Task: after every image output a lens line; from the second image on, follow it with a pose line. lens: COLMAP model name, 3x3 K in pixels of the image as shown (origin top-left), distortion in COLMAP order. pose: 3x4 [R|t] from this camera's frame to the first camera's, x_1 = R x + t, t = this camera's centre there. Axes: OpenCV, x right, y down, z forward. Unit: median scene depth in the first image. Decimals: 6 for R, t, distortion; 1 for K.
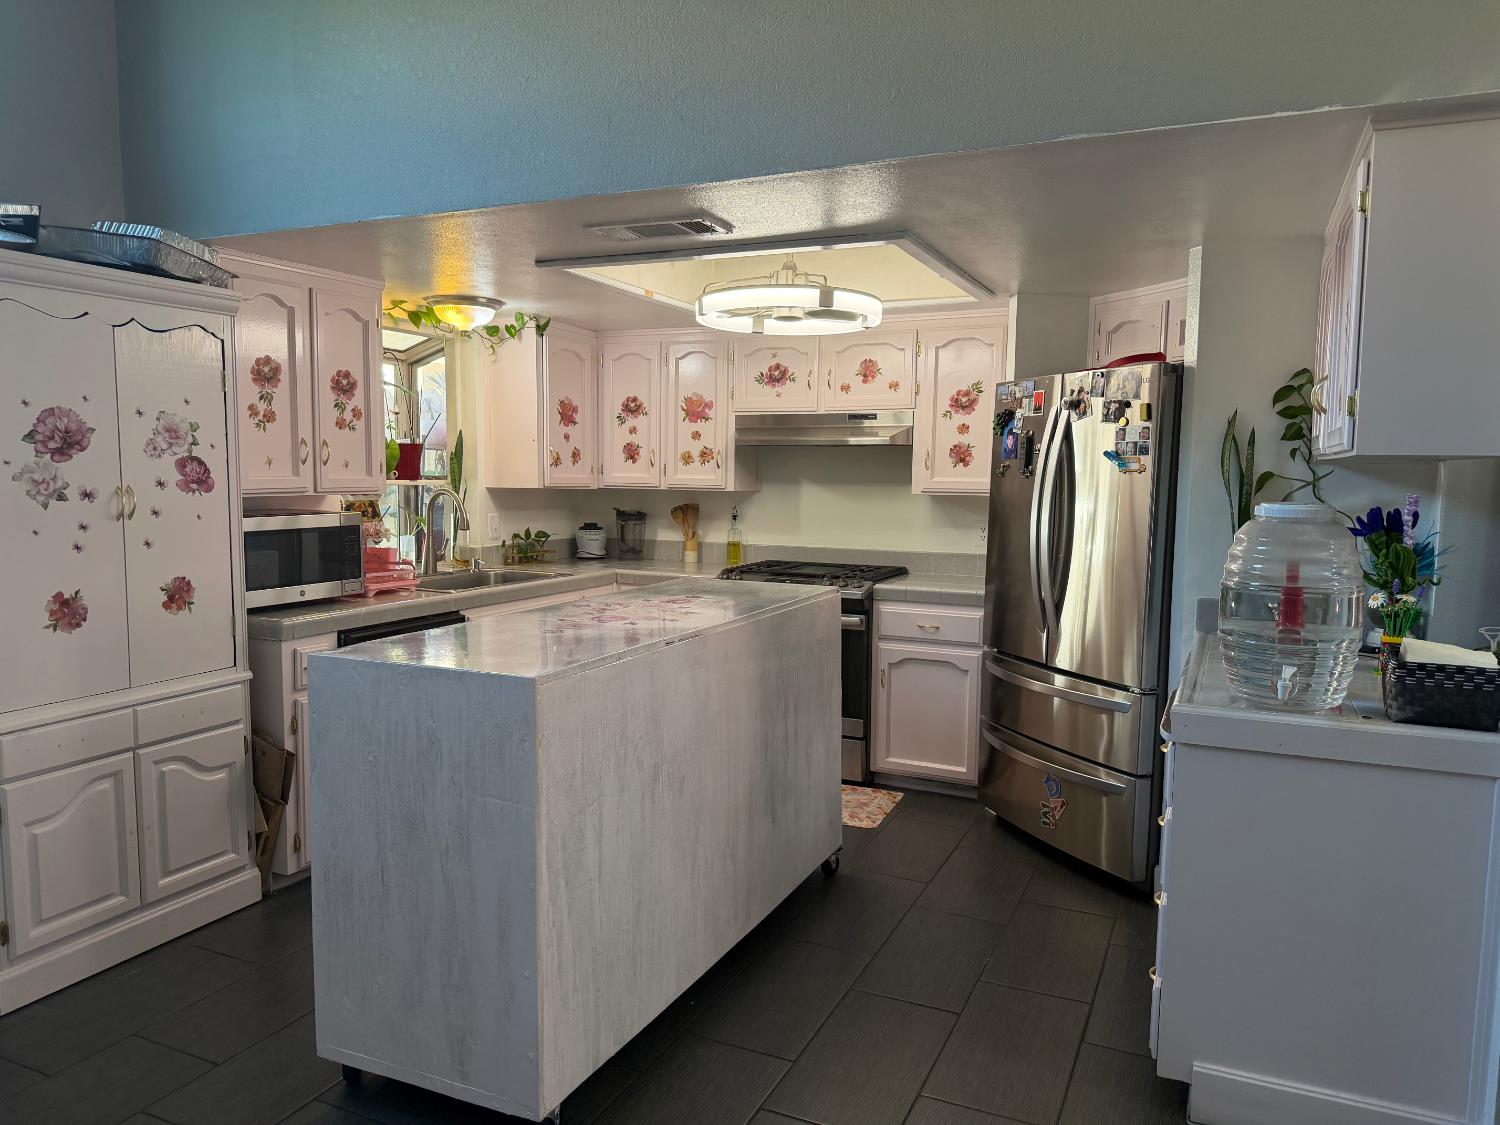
lens RADIAL K [[1059.4, 0, 750.0], [0, 1059.4, 562.5], [0, 0, 1]] dist [0.169960, -0.233853]
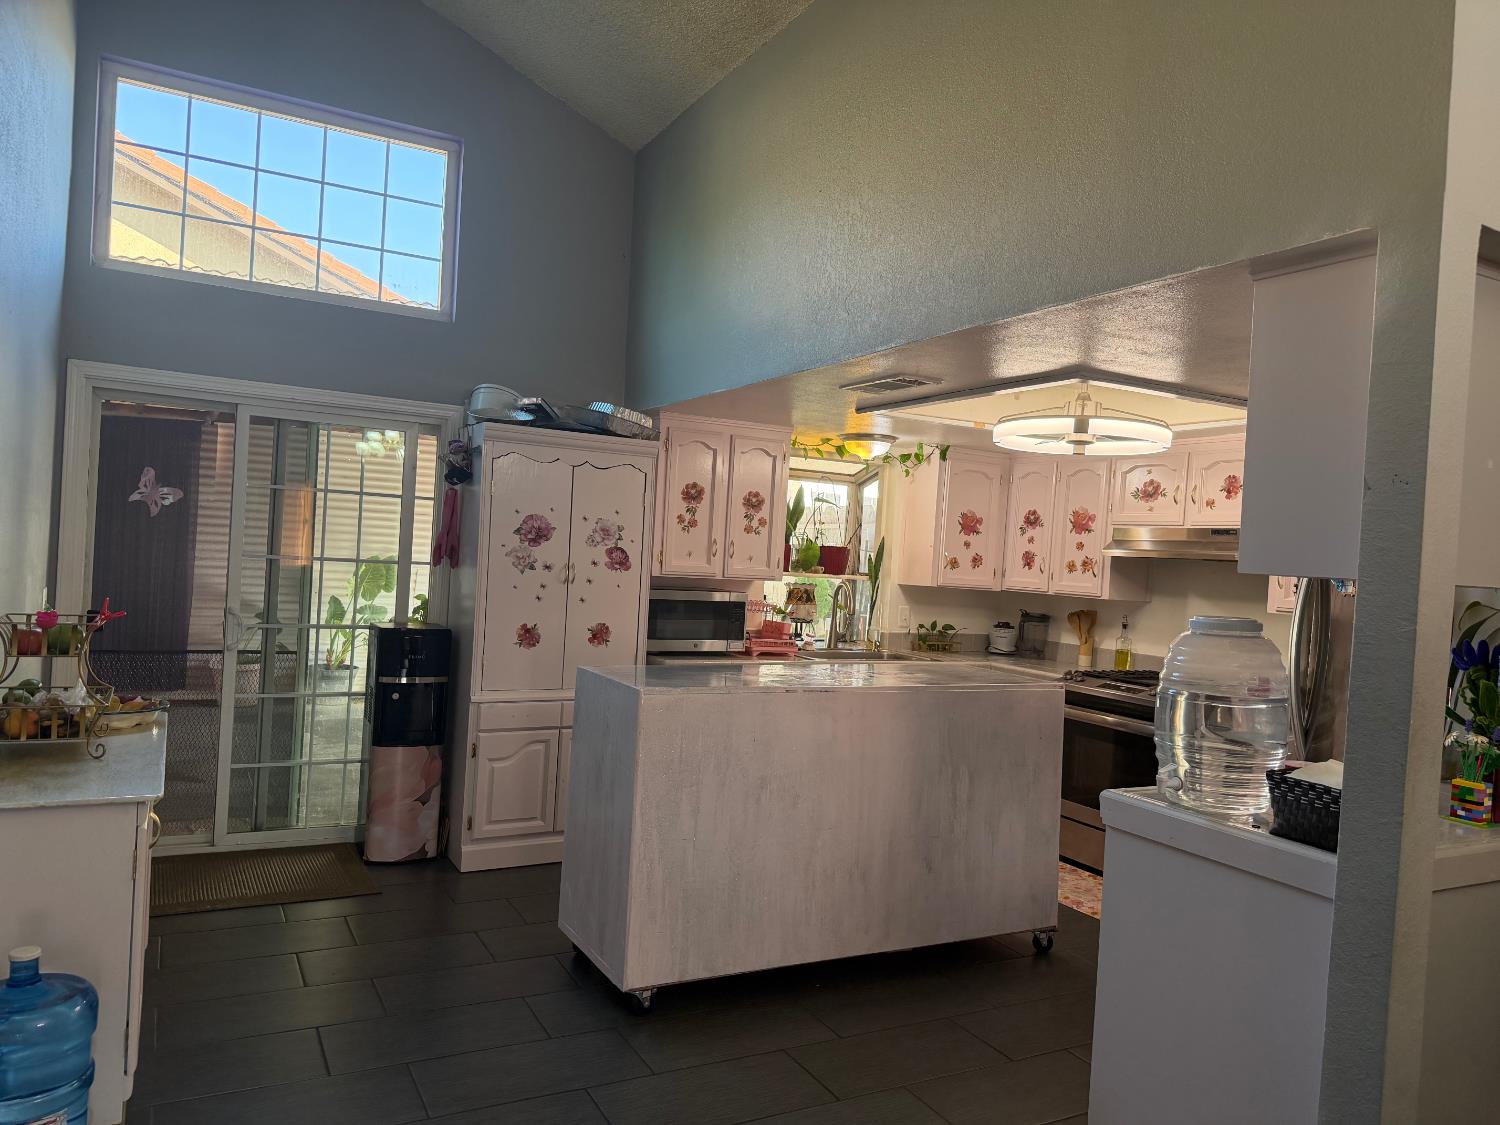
lens RADIAL K [[1059.4, 0, 750.0], [0, 1059.4, 562.5], [0, 0, 1]] dist [0.169960, -0.233853]
pose [[0.800574, 0.040245, -0.597881, 0.389471], [-0.102374, 0.992260, -0.070290, 0.008598], [0.590424, 0.117479, 0.798497, -0.072197]]
